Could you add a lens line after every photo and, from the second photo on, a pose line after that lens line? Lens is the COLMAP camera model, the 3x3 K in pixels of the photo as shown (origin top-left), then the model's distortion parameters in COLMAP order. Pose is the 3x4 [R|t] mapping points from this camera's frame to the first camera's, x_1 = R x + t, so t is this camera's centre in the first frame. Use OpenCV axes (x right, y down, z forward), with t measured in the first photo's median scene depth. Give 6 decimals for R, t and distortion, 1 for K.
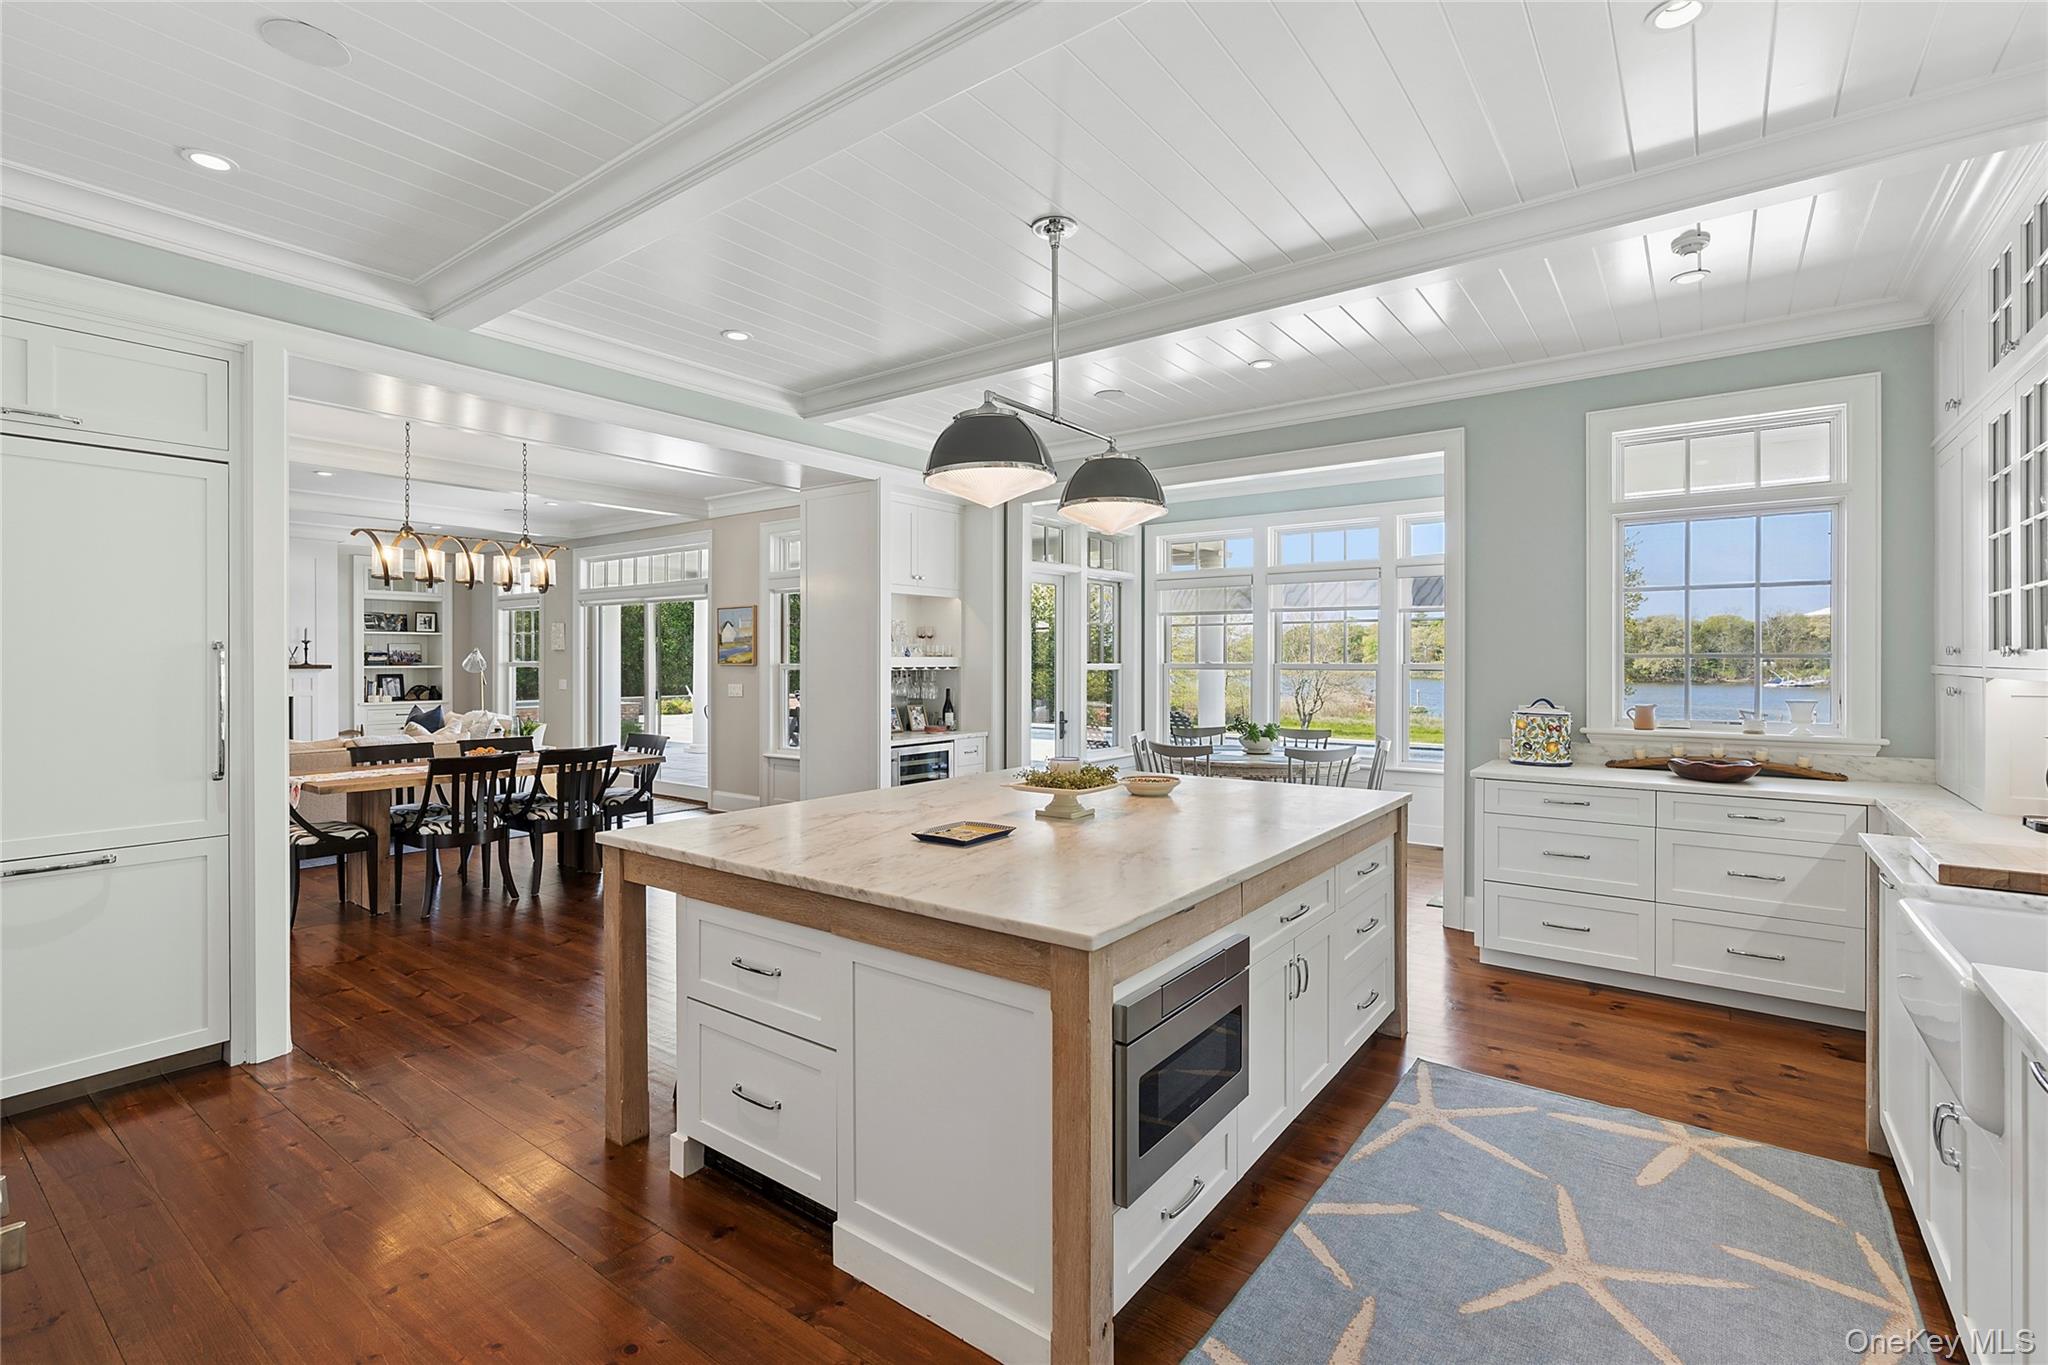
lens RADIAL K [[927.9, 0, 1025.3], [0, 927.9, 662.8], [0, 0, 1]] dist [-0.003840, 0.000542]
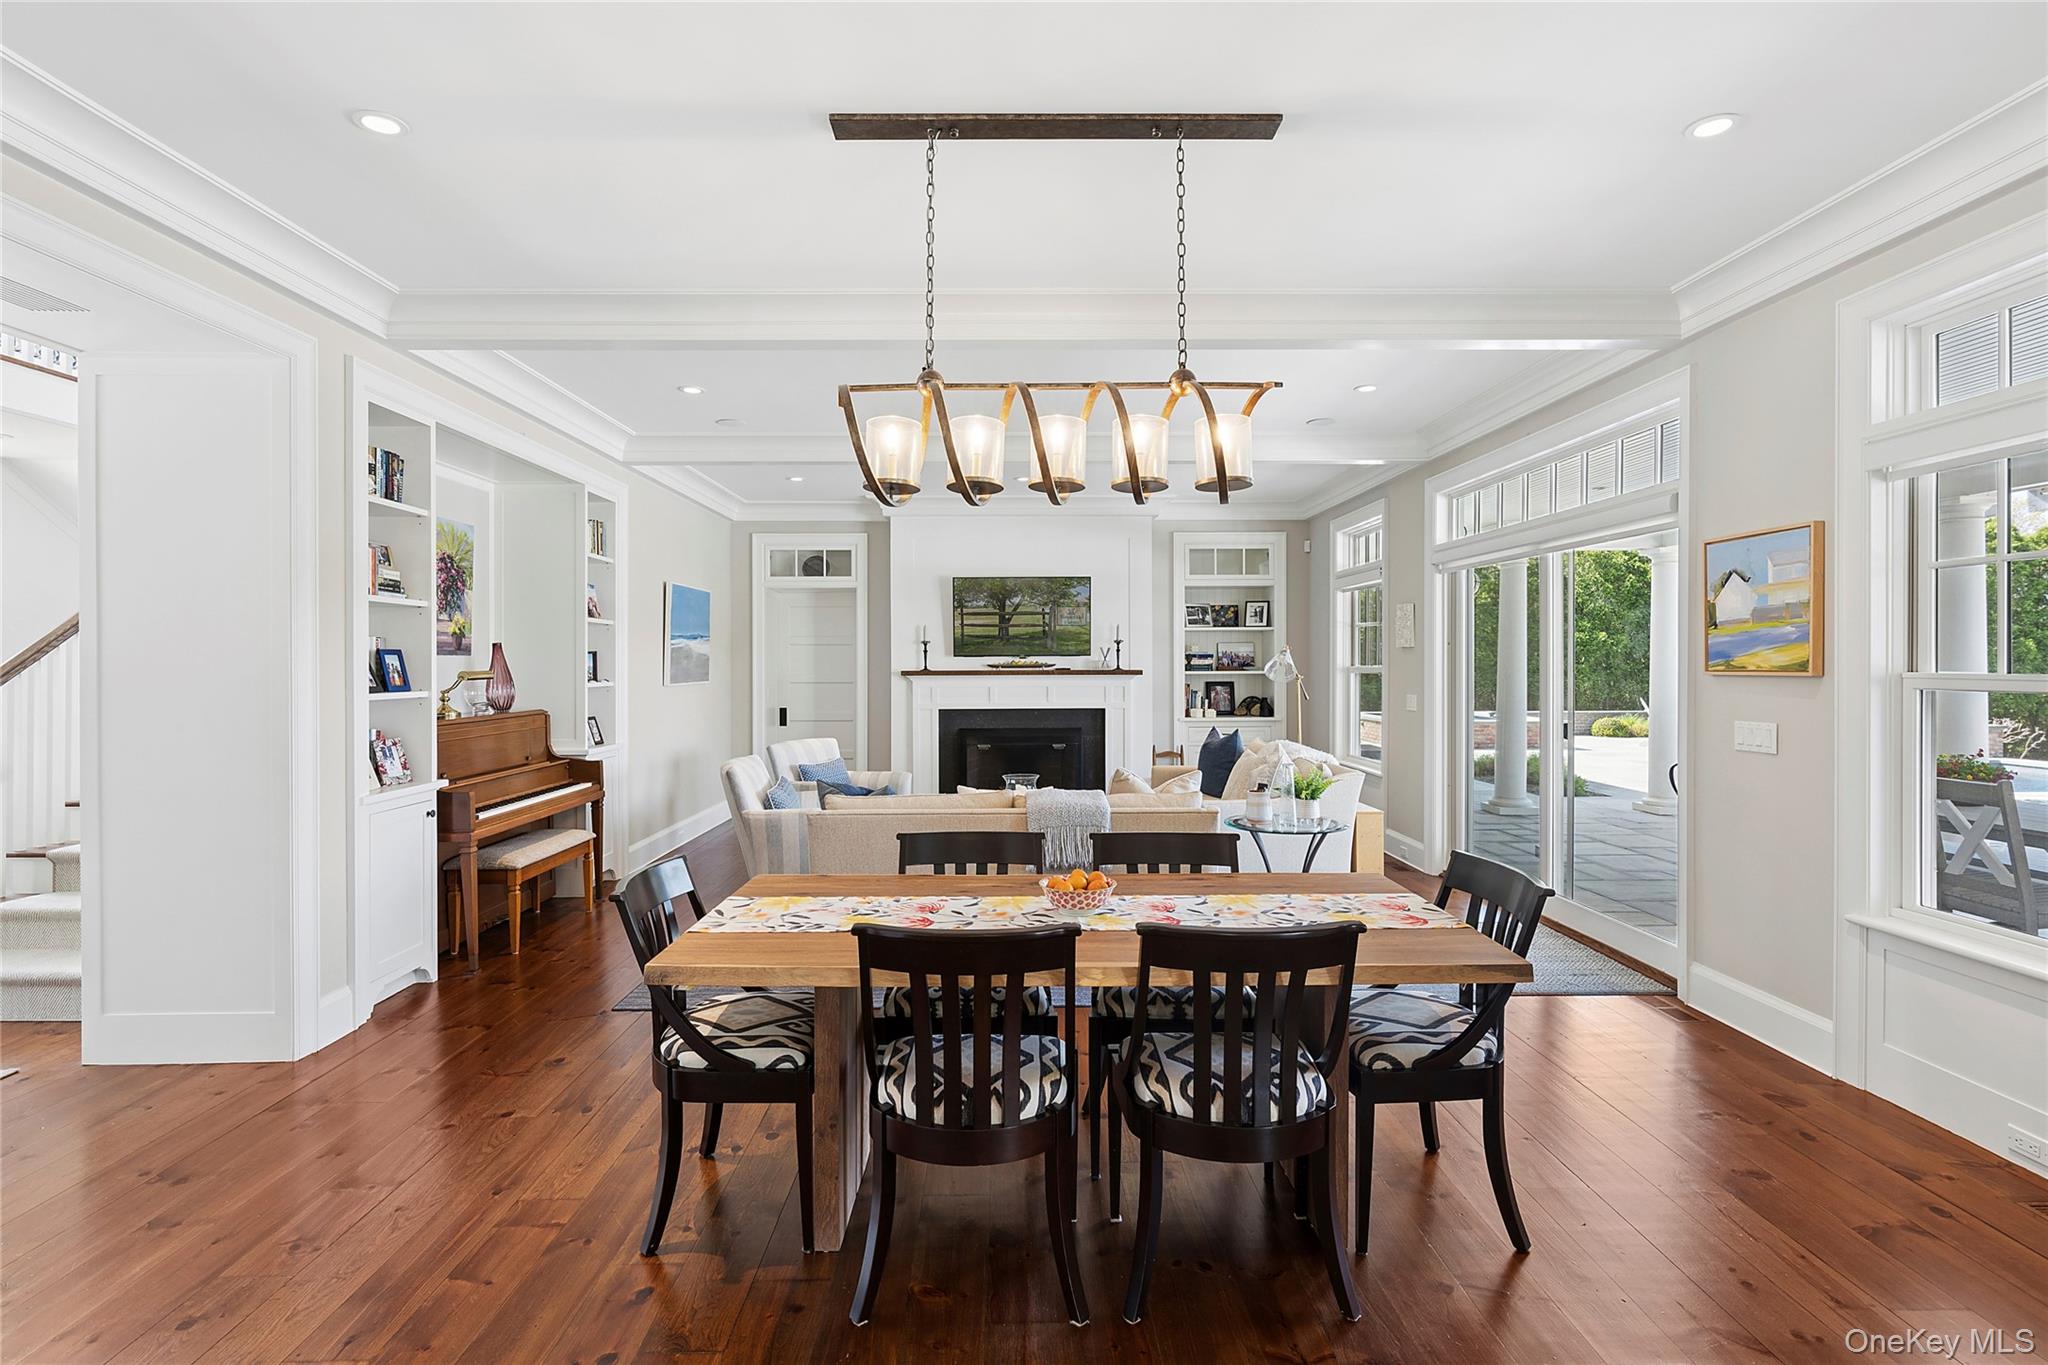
lens RADIAL K [[983.2, 0, 1020.1], [0, 983.2, 668.5], [0, 0, 1]] dist [-0.001739, 0.000226]
pose [[0.607685, 0.001789, -0.794176, -0.283392], [0.000870, 0.999995, 0.002919, -0.003353], [0.794177, -0.002465, 0.607681, 0.818729]]
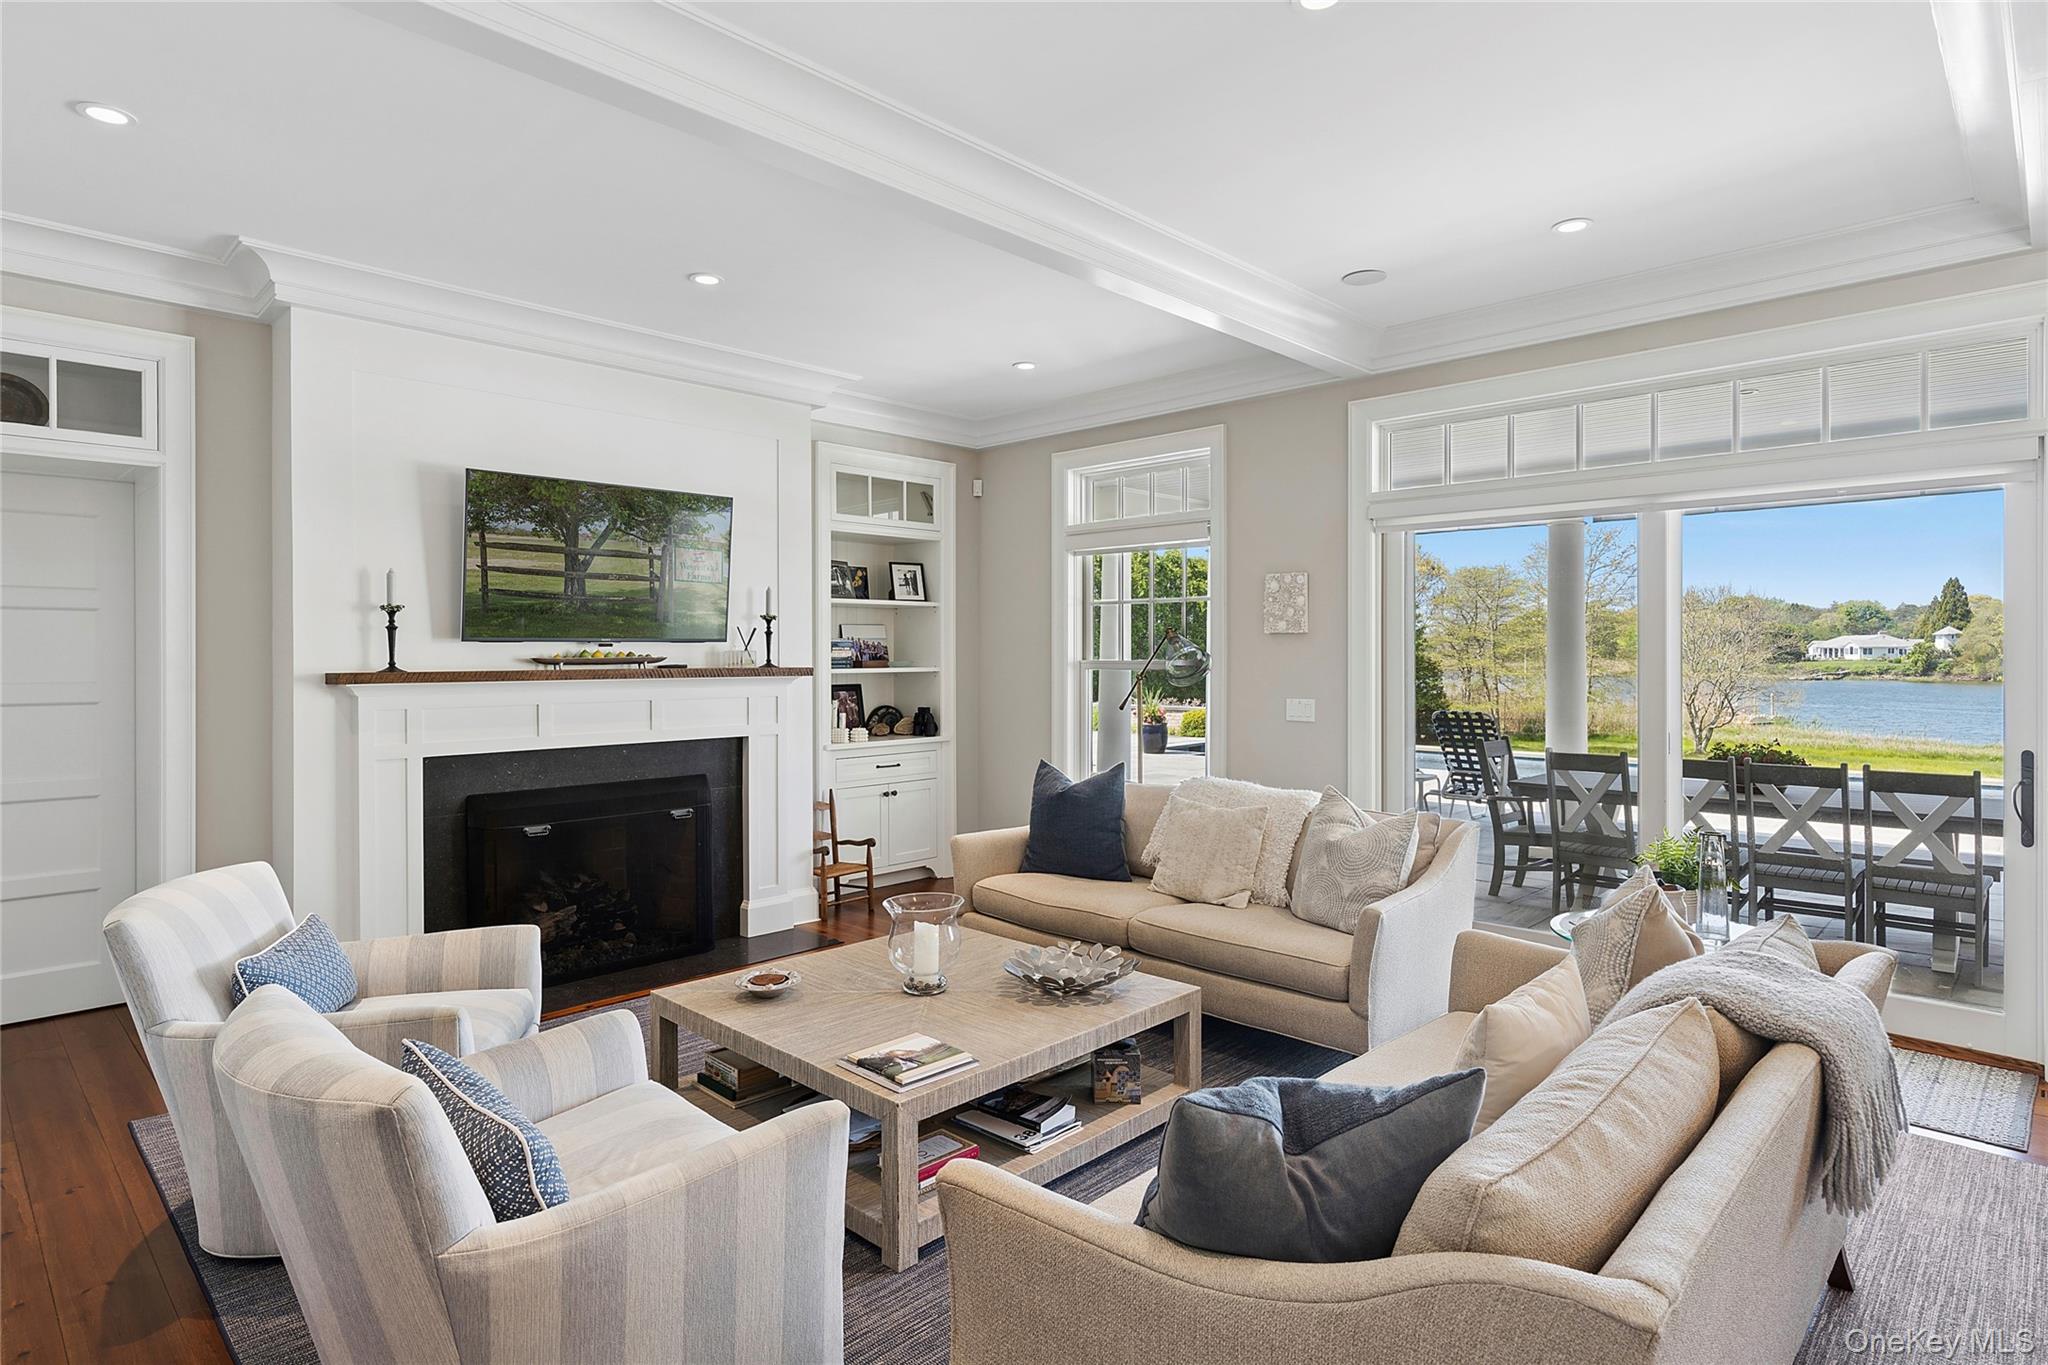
lens RADIAL K [[1088.2, 0, 1033.1], [0, 1088.2, 656.1], [0, 0, 1]] dist [-0.004219, -0.000823]
pose [[0.992370, -0.002952, -0.123258, -1.173072], [0.002735, 0.999994, -0.001927, -0.004182], [0.123263, 0.001575, 0.992373, 0.964461]]
